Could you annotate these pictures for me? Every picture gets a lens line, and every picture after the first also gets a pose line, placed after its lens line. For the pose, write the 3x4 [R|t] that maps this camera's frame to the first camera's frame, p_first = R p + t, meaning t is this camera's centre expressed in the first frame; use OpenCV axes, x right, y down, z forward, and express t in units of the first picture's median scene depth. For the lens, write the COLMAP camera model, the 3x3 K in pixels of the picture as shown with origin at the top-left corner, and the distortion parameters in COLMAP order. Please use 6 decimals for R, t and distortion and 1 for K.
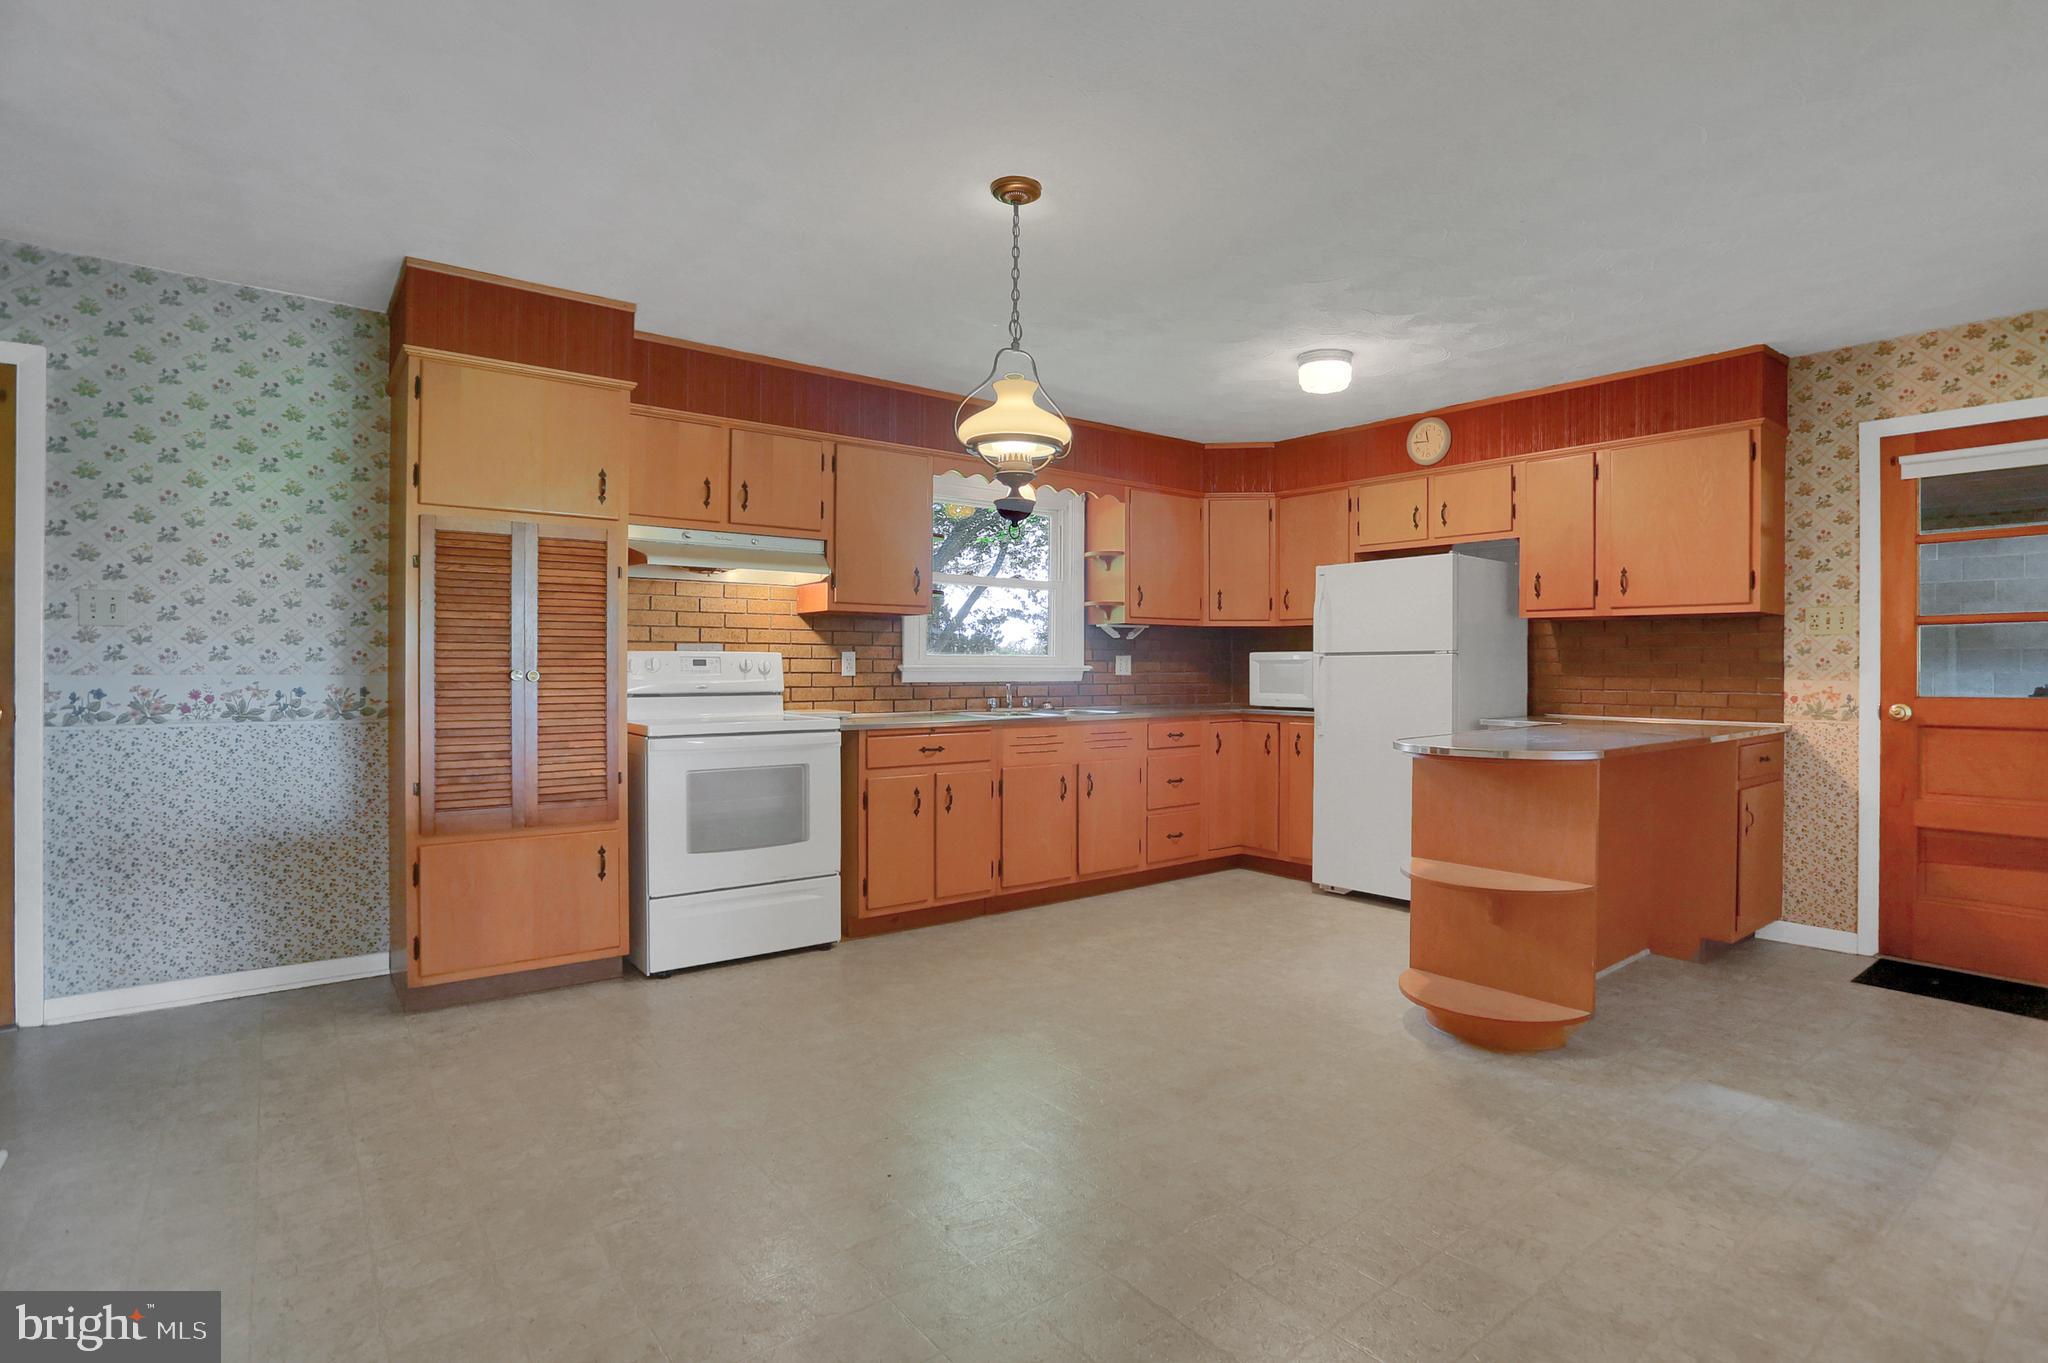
lens RADIAL K [[1026.2, 0, 1024.0], [0, 1026.2, 681.5], [0, 0, 1]] dist [-0.057363, 0.000079]
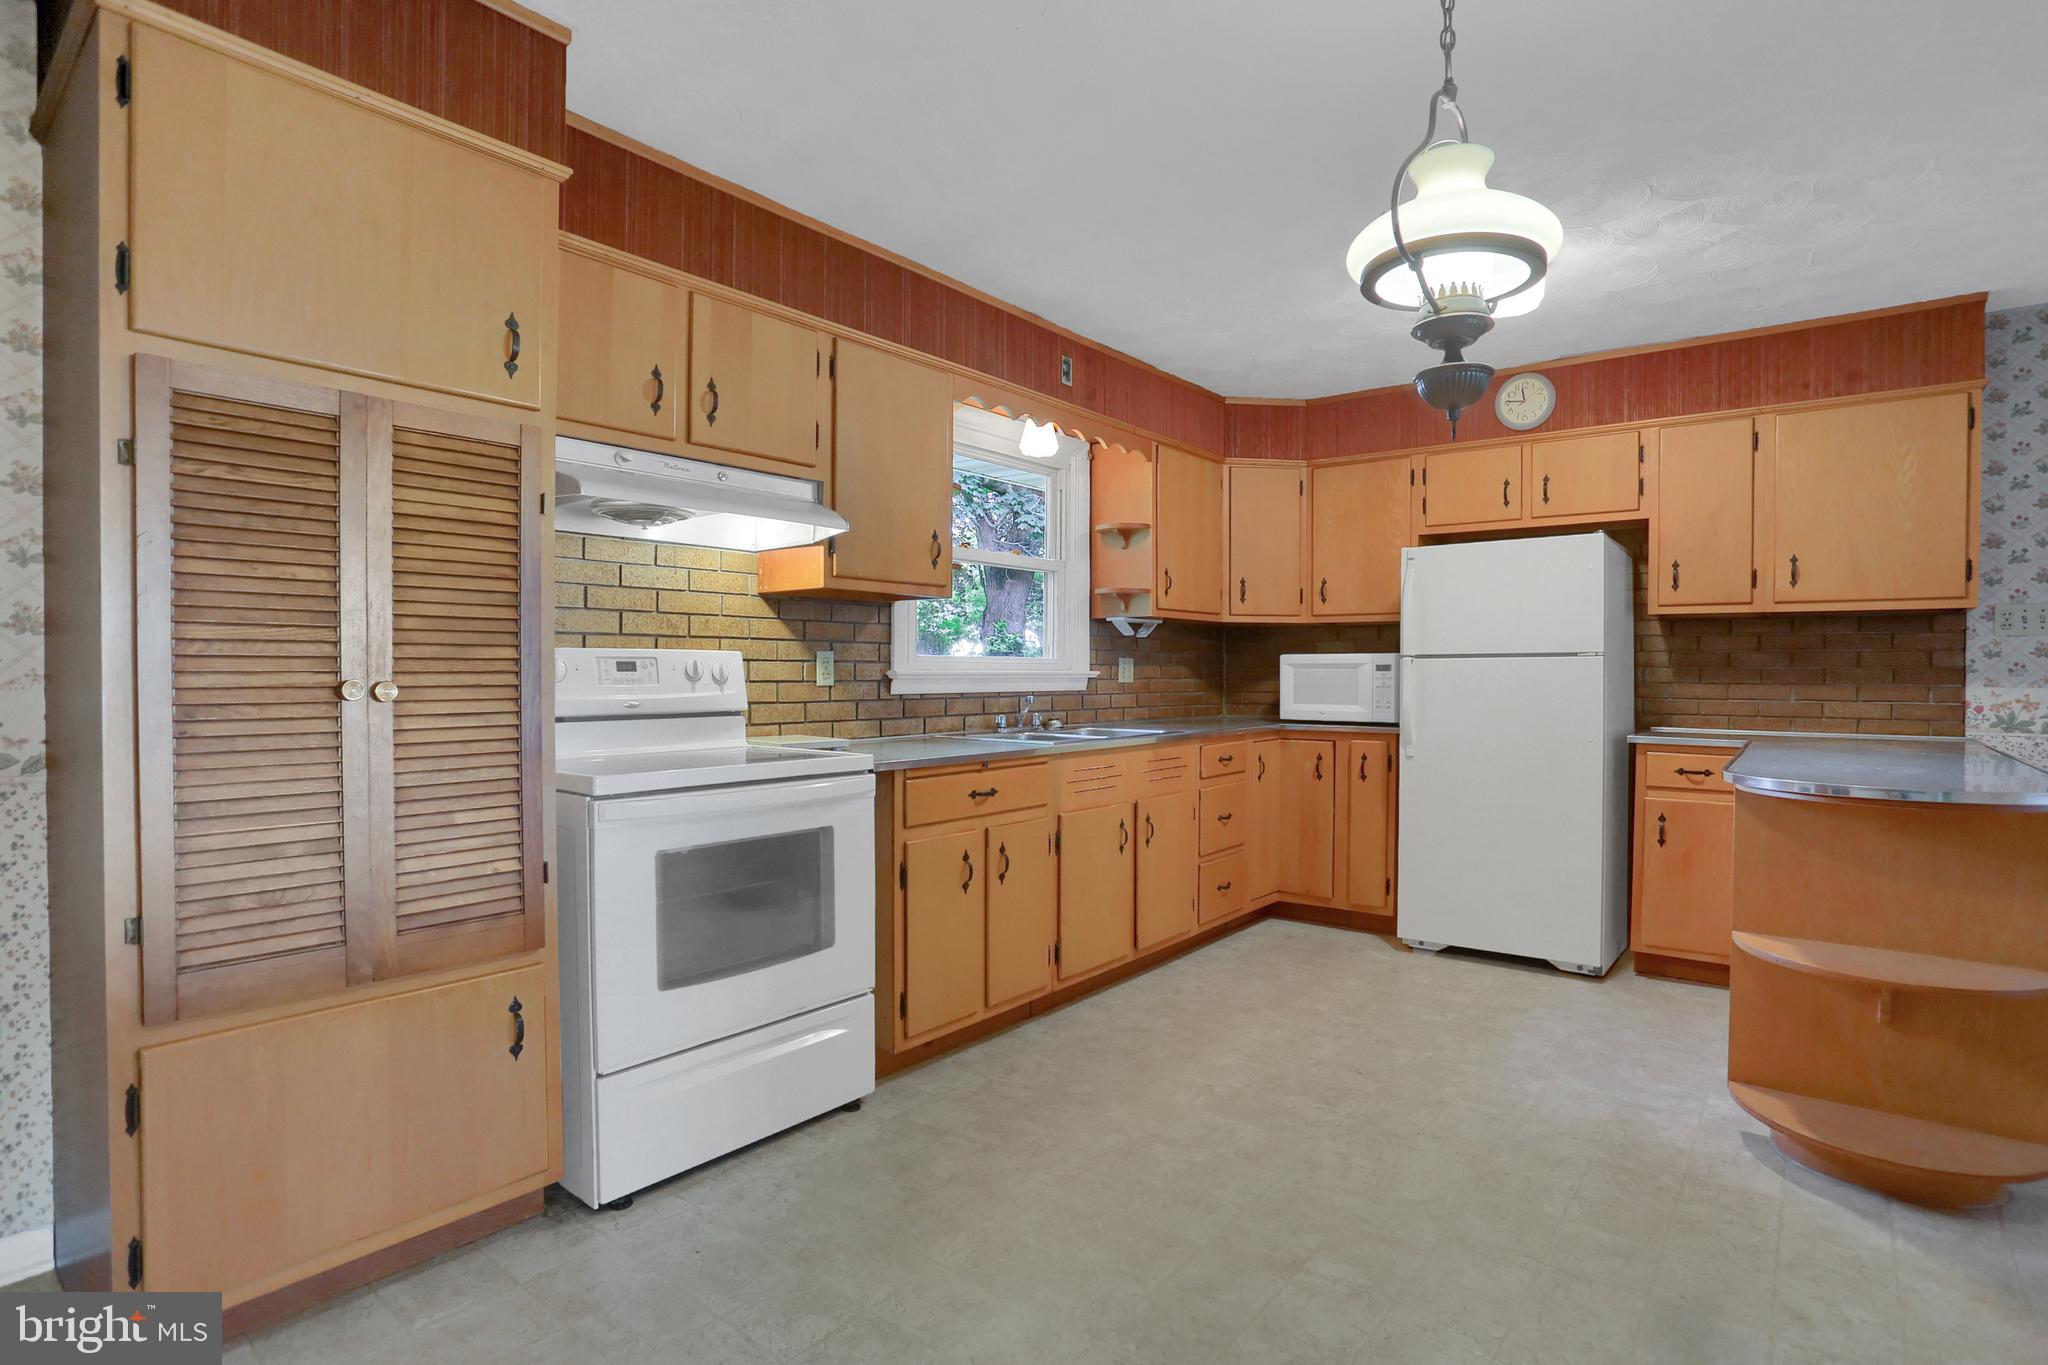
lens RADIAL K [[1031.8, 0, 1031.3], [0, 1031.8, 697.1], [0, 0, 1]] dist [-0.055870, 0.019632]
pose [[0.971358, -0.006422, 0.237534, -0.226451], [0.003889, 0.999930, 0.011130, -0.005670], [-0.237589, -0.009887, 0.971315, 0.329480]]
